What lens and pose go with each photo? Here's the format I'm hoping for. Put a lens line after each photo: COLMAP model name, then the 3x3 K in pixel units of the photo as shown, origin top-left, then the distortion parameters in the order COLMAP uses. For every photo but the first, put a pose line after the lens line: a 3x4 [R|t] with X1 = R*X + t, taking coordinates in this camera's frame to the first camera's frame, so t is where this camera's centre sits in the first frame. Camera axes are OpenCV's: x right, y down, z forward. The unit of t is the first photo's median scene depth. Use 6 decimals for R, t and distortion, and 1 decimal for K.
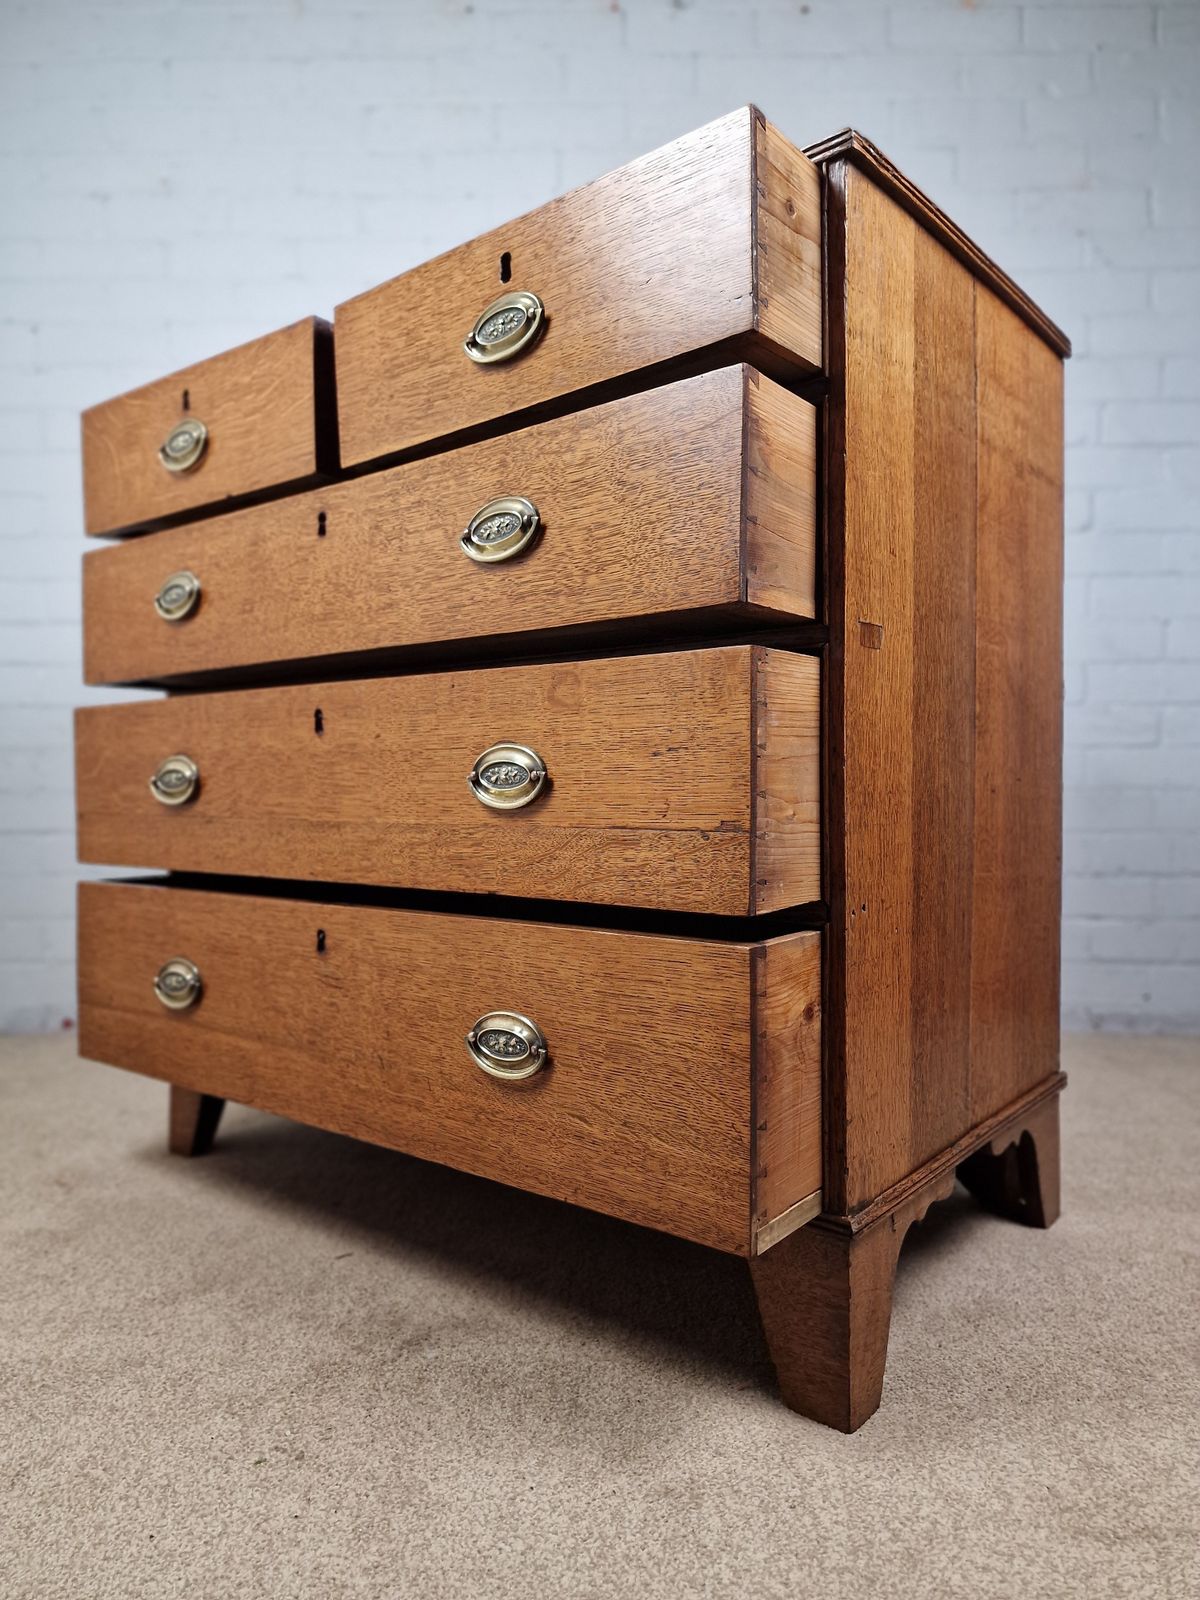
lens RADIAL K [[1068.4, 0, 600.0], [0, 1068.4, 800.0], [0, 0, 1]] dist [0.062865, -0.051007]
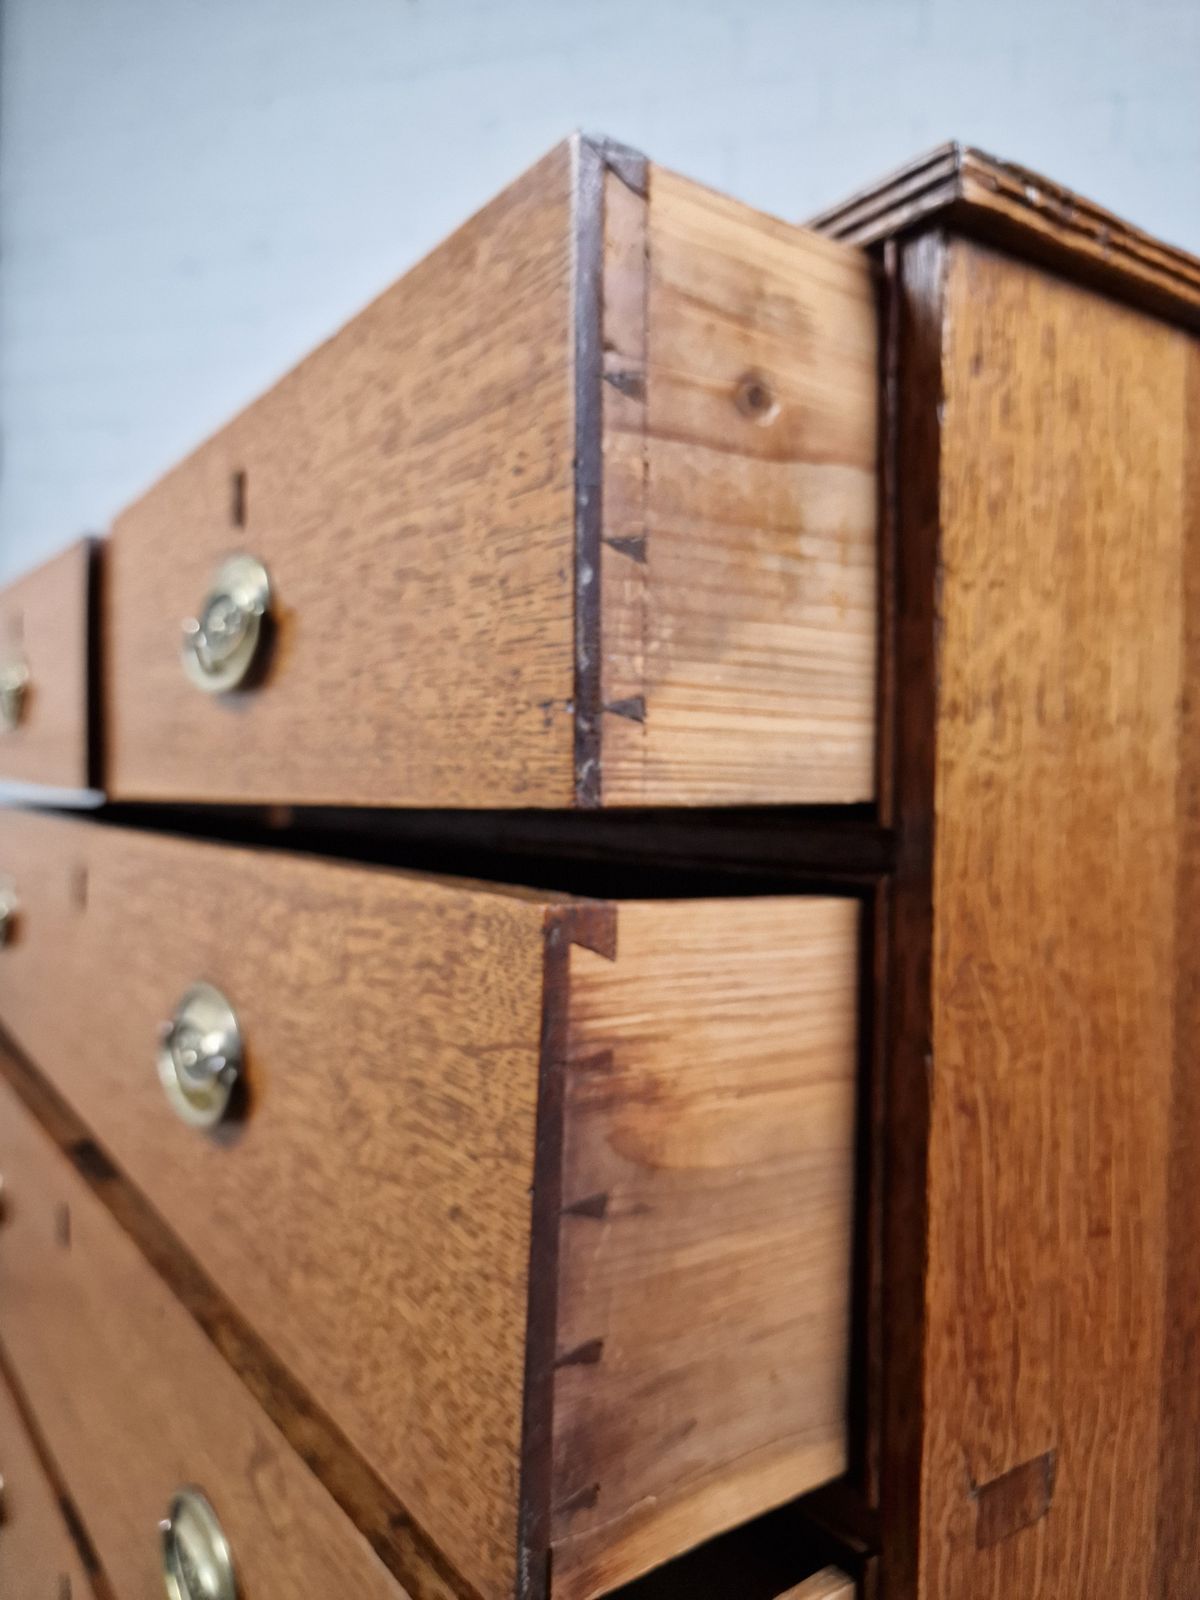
lens RADIAL K [[1132.5, 0, 600.0], [0, 1132.5, 800.0], [0, 0, 1]] dist [0.000907, -0.000231]
pose [[0.966239, 0.026092, -0.256322, 0.216722], [-0.026933, 0.999637, 0.000231, -0.402558], [0.256235, 0.006680, 0.966592, 0.617647]]
